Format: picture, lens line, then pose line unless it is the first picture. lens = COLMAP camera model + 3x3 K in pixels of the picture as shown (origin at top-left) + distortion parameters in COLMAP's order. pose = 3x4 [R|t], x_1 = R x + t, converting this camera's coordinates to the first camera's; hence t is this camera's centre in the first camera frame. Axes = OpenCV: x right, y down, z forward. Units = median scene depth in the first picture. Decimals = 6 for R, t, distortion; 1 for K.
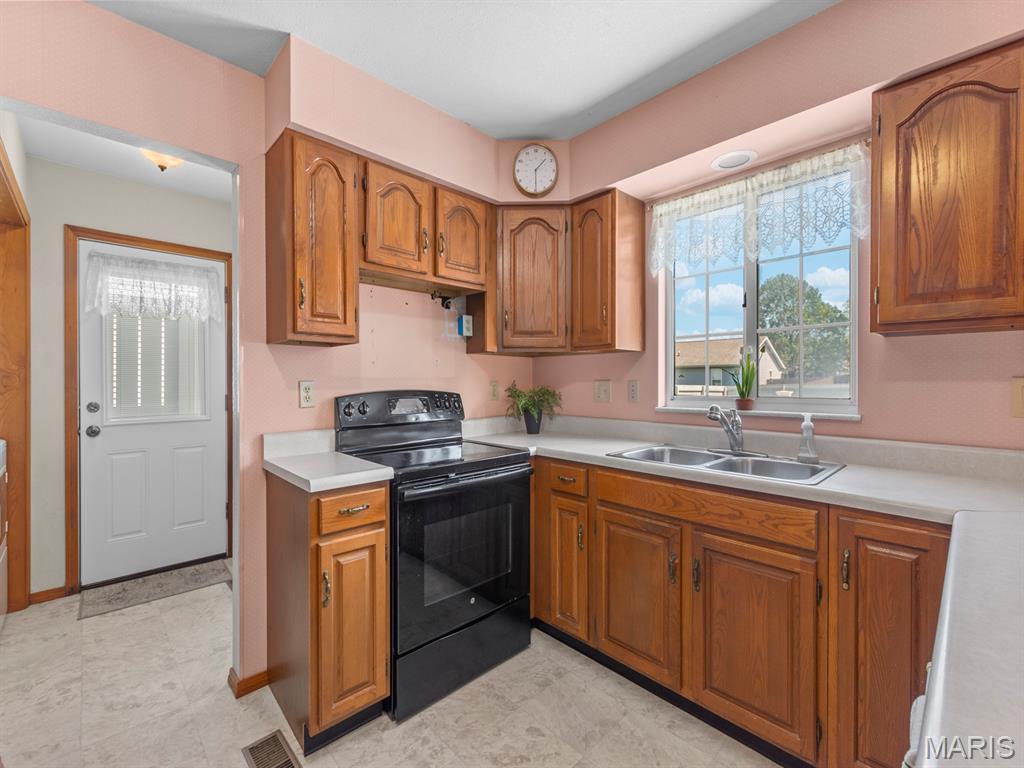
lens RADIAL K [[444.9, 0, 510.2], [0, 444.9, 383.0], [0, 0, 1]] dist [0.007634, -0.002860]
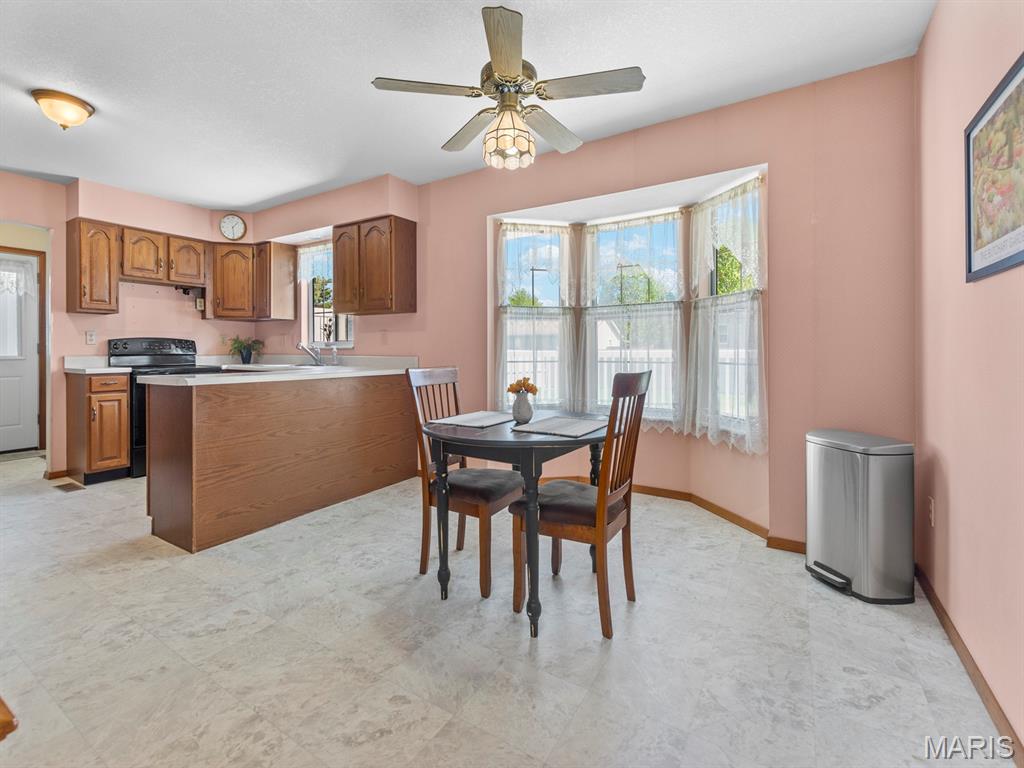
lens RADIAL K [[444.9, 0, 501.9], [0, 444.9, 349.9], [0, 0, 1]] dist [0.007634, -0.002860]
pose [[0.968327, 0.001218, 0.249682, 0.865386], [-0.000624, 0.999997, -0.002460, 0.086168], [-0.249684, 0.002226, 0.968325, -1.464431]]
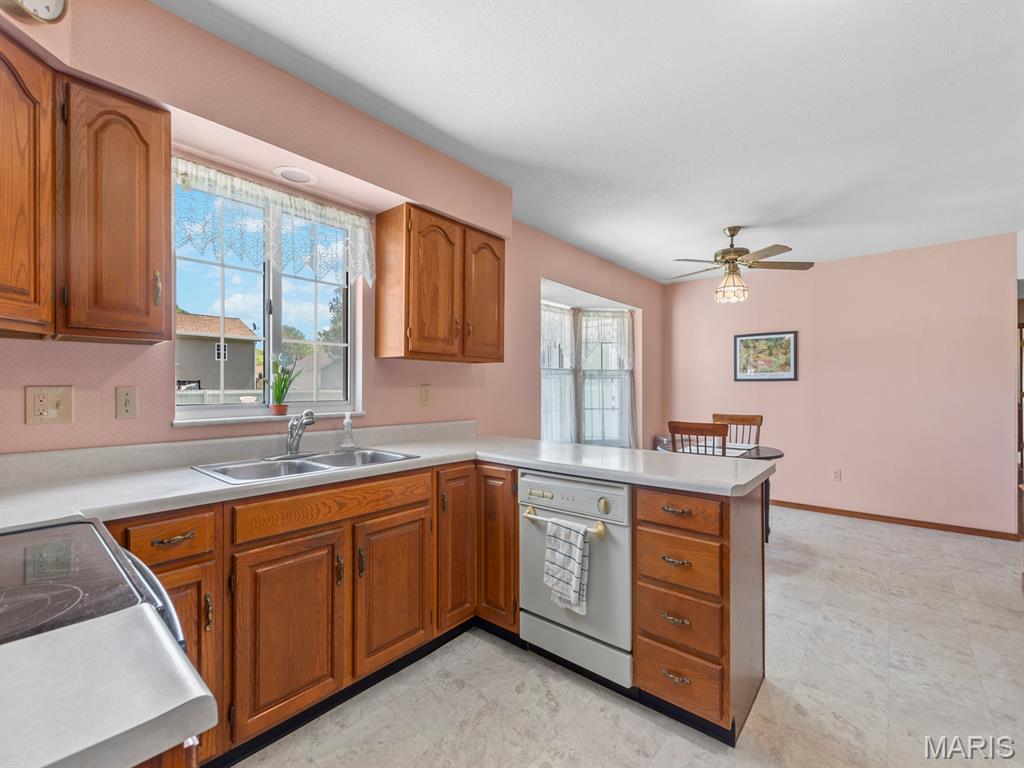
lens RADIAL K [[444.9, 0, 507.1], [0, 444.9, 389.1], [0, 0, 1]] dist [0.007634, -0.002860]
pose [[-0.095539, -0.005657, 0.995410, -0.600531], [0.003344, 0.999976, 0.006003, -0.004685], [-0.995420, 0.003902, -0.095518, 0.624536]]
